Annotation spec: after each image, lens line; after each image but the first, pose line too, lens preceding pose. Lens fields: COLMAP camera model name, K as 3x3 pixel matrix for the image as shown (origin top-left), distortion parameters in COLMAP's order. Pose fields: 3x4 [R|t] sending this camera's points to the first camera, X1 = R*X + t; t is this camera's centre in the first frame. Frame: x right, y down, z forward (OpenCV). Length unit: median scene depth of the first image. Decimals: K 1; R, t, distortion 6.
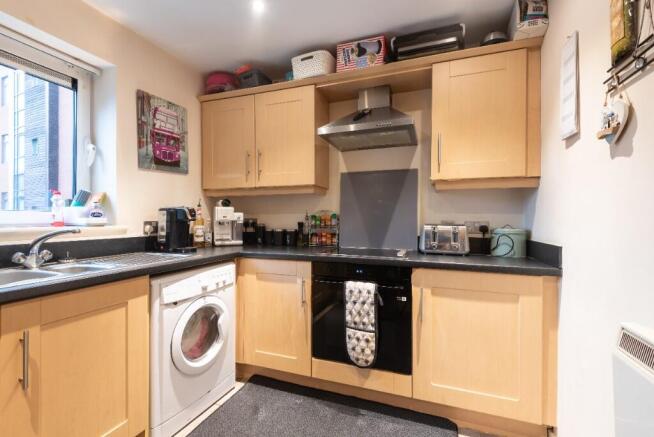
lens RADIAL K [[292.3, 0, 324.6], [0, 292.3, 216.2], [0, 0, 1]] dist [0.007618, -0.006482]
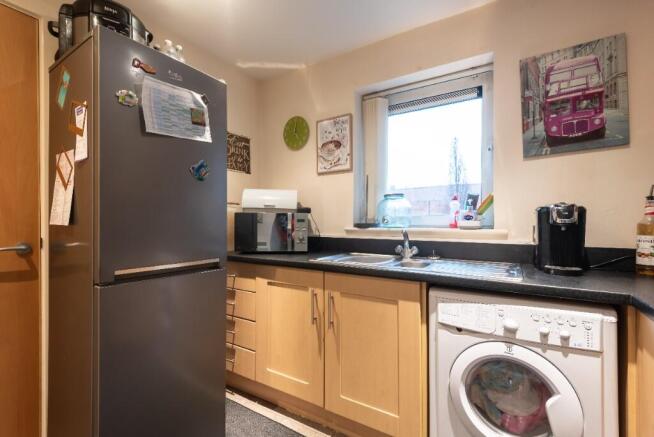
lens RADIAL K [[292.3, 0, 322.0], [0, 292.3, 222.0], [0, 0, 1]] dist [0.007618, -0.006482]
pose [[-0.207795, 0.000300, -0.978172, 0.263831], [0.001372, 0.999999, 0.000015, 0.008401], [0.978171, -0.001339, -0.207795, 0.644379]]
